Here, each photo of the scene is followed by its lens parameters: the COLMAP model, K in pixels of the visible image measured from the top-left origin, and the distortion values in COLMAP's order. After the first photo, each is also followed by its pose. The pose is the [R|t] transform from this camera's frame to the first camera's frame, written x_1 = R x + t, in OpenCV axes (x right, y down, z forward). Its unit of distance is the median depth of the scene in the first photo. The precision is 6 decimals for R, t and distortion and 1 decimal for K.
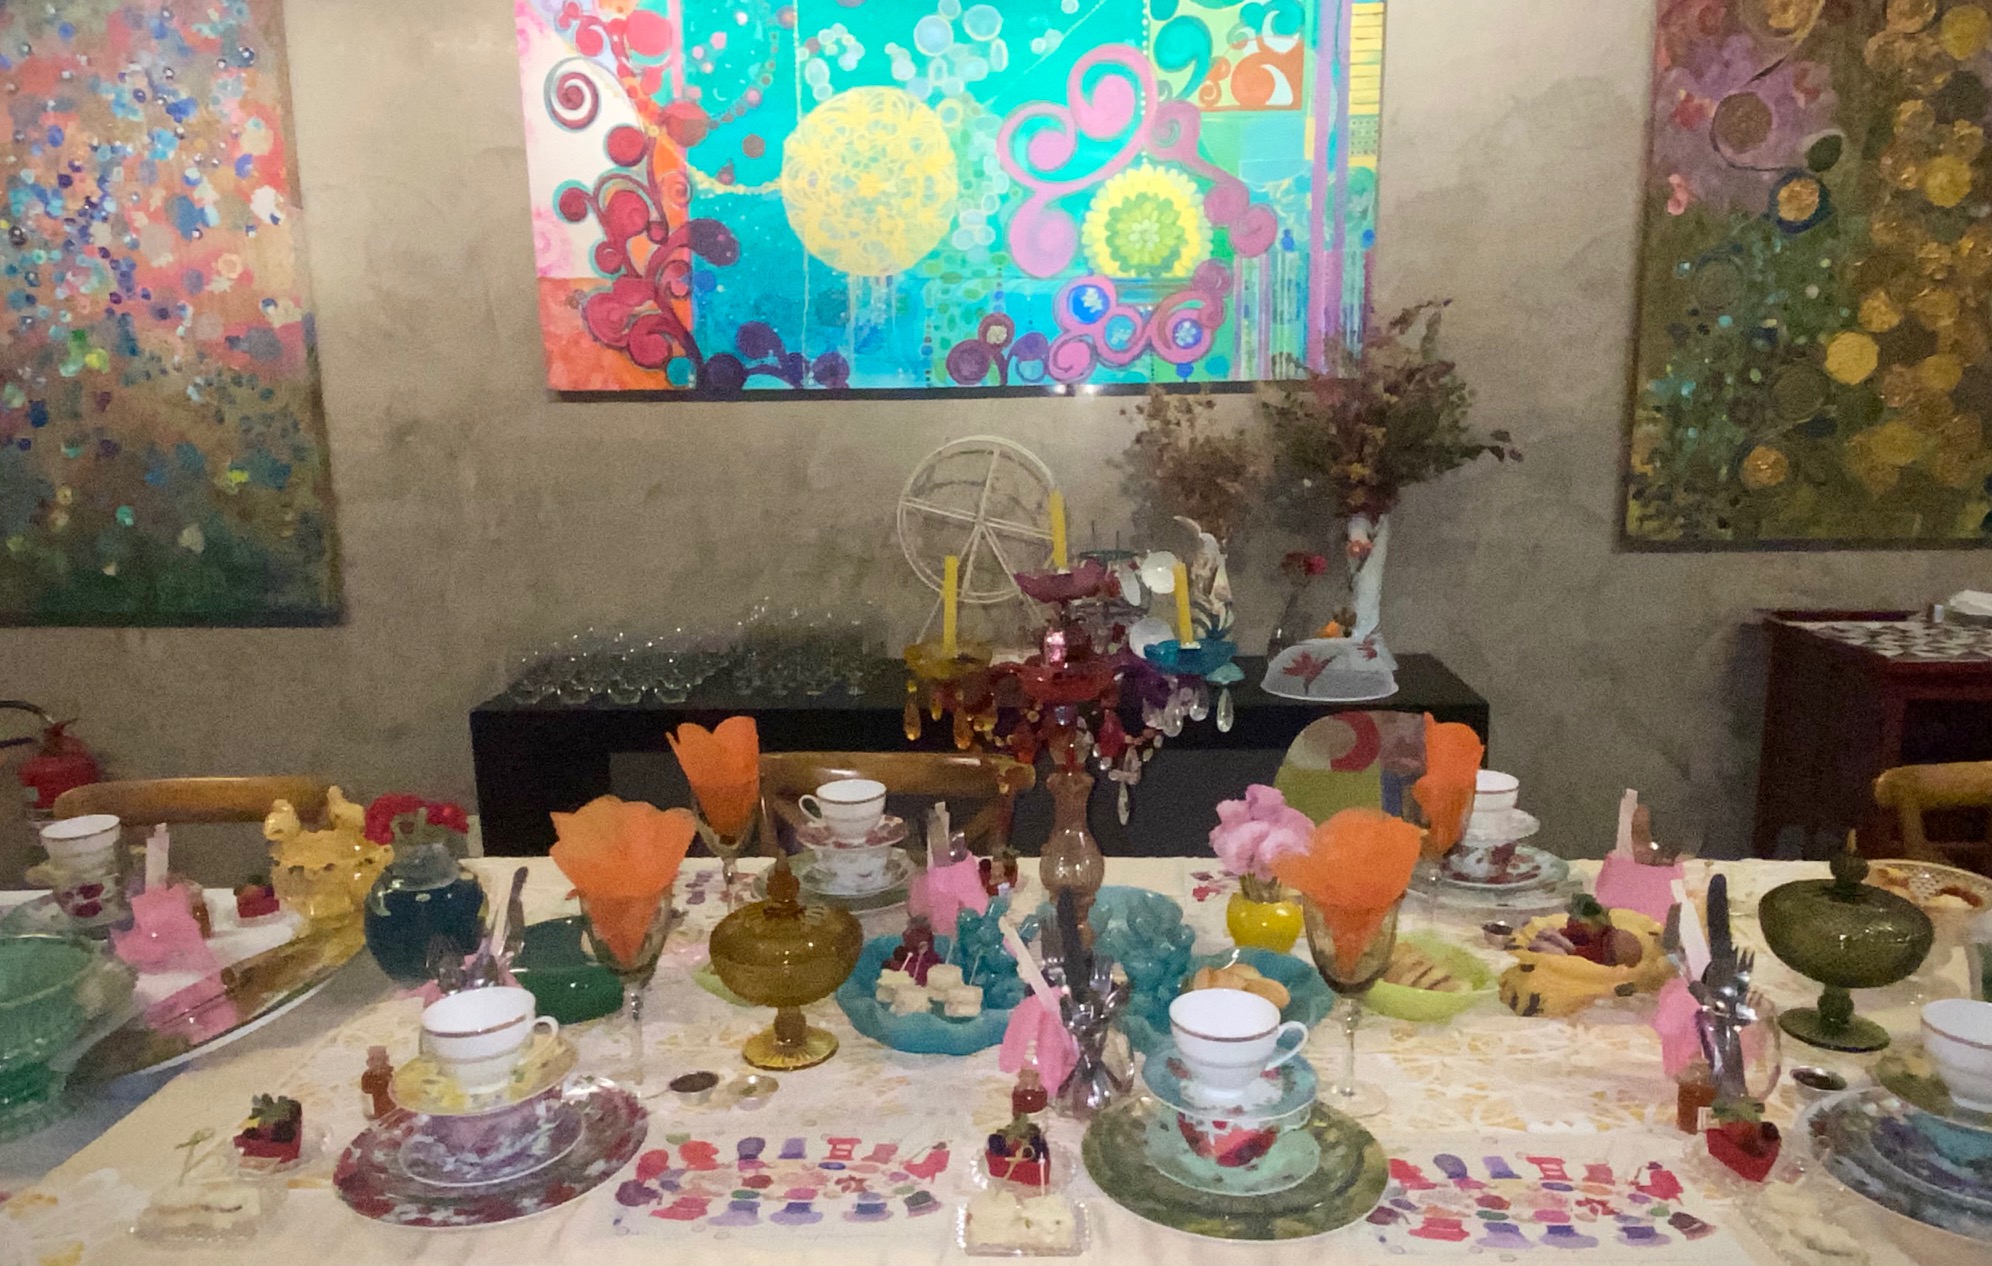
lens RADIAL K [[1405.4, 0, 992.9], [0, 1405.4, 670.5], [0, 0, 1]] dist [0.084979, -0.109274]
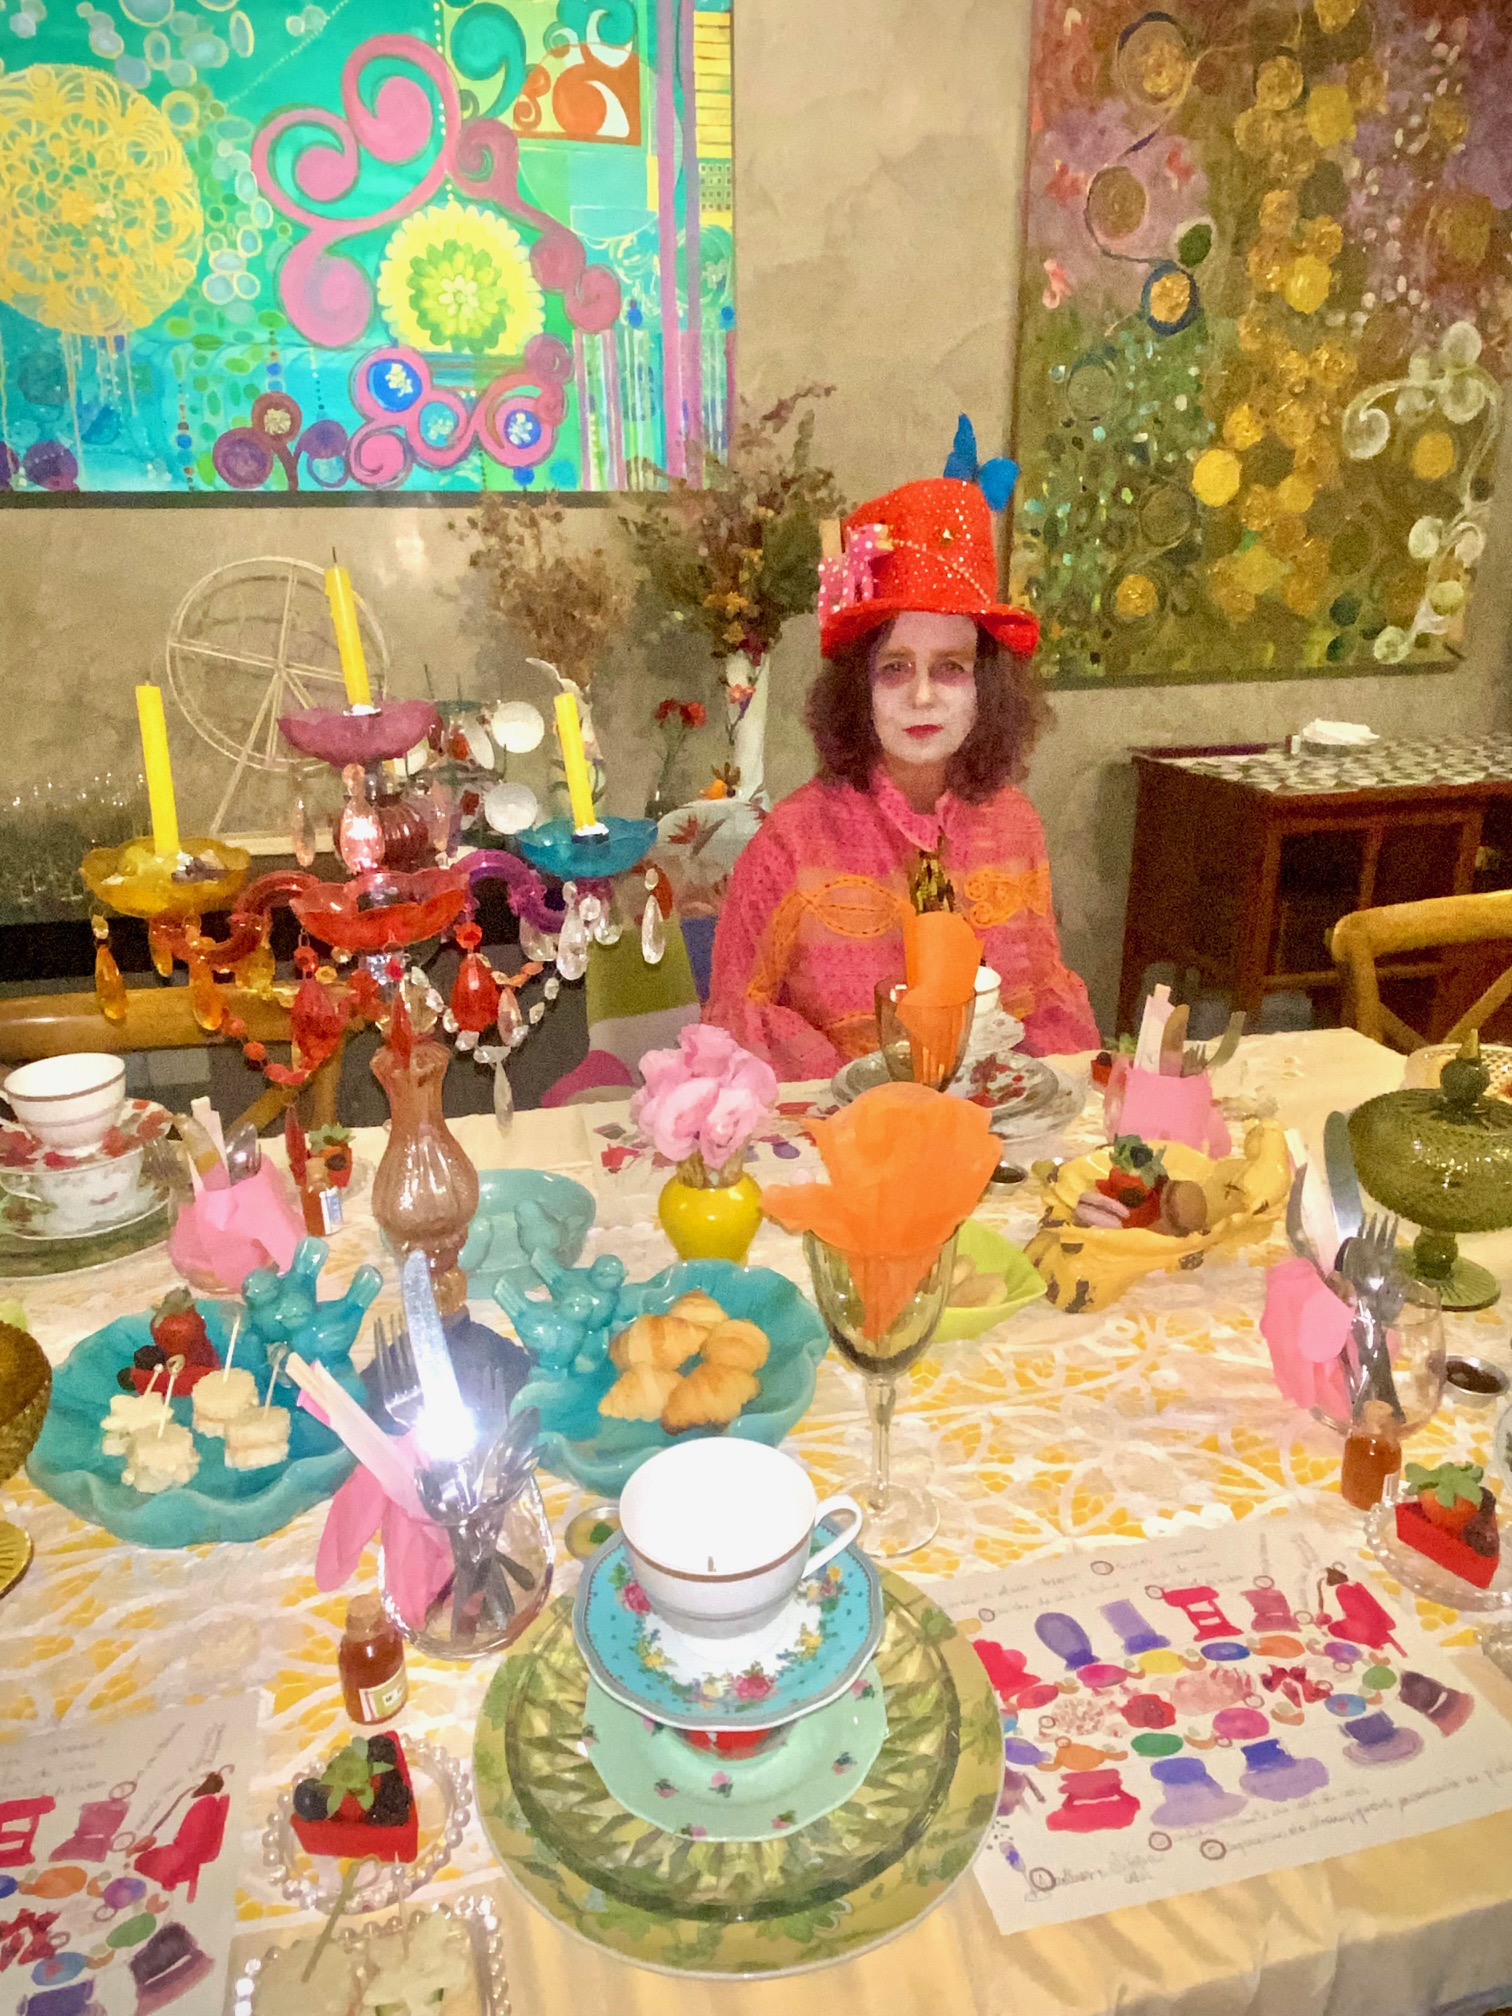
lens RADIAL K [[1365.1, 0, 762.3], [0, 1365.1, 1021.4], [0, 0, 1]] dist [0.057694, -0.071999]
pose [[0.955362, -0.090834, 0.281128, 0.015331], [0.051641, 0.988256, 0.143820, -0.006895], [-0.290890, -0.122882, 0.948832, 0.168162]]
